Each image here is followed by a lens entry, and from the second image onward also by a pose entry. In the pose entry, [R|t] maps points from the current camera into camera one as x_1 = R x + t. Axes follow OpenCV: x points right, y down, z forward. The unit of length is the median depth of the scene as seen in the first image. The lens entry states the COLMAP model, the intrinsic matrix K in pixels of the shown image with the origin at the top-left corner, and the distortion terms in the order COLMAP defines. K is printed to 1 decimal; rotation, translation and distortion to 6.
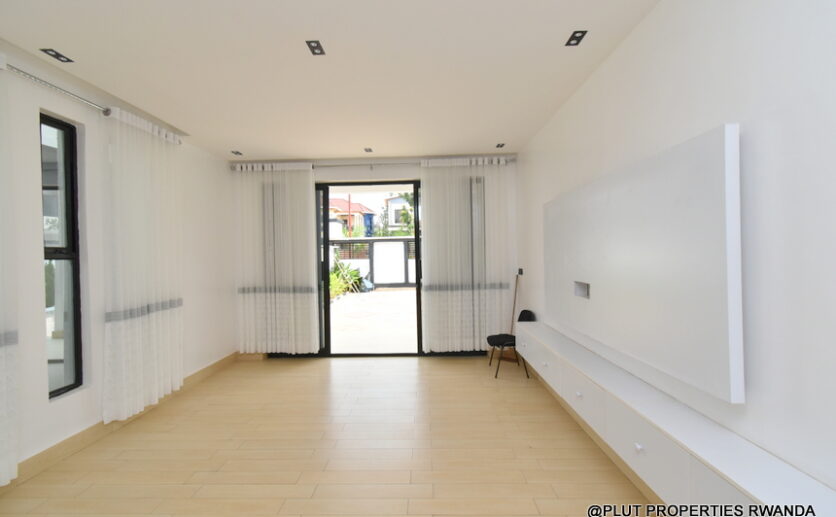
lens RADIAL K [[366.8, 0, 415.6], [0, 366.8, 257.3], [0, 0, 1]] dist [0.001082, 0.000210]
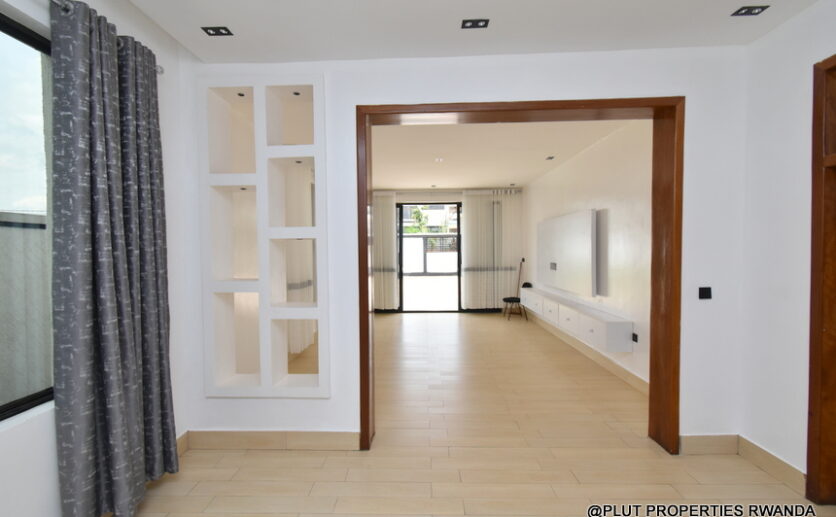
lens RADIAL K [[366.8, 0, 418.0], [0, 366.8, 258.8], [0, 0, 1]] dist [0.001082, 0.000210]
pose [[0.999917, 0.007664, 0.010382, -0.191897], [-0.007898, 0.999712, 0.022679, 0.000892], [-0.010205, -0.022759, 0.999689, -0.604833]]
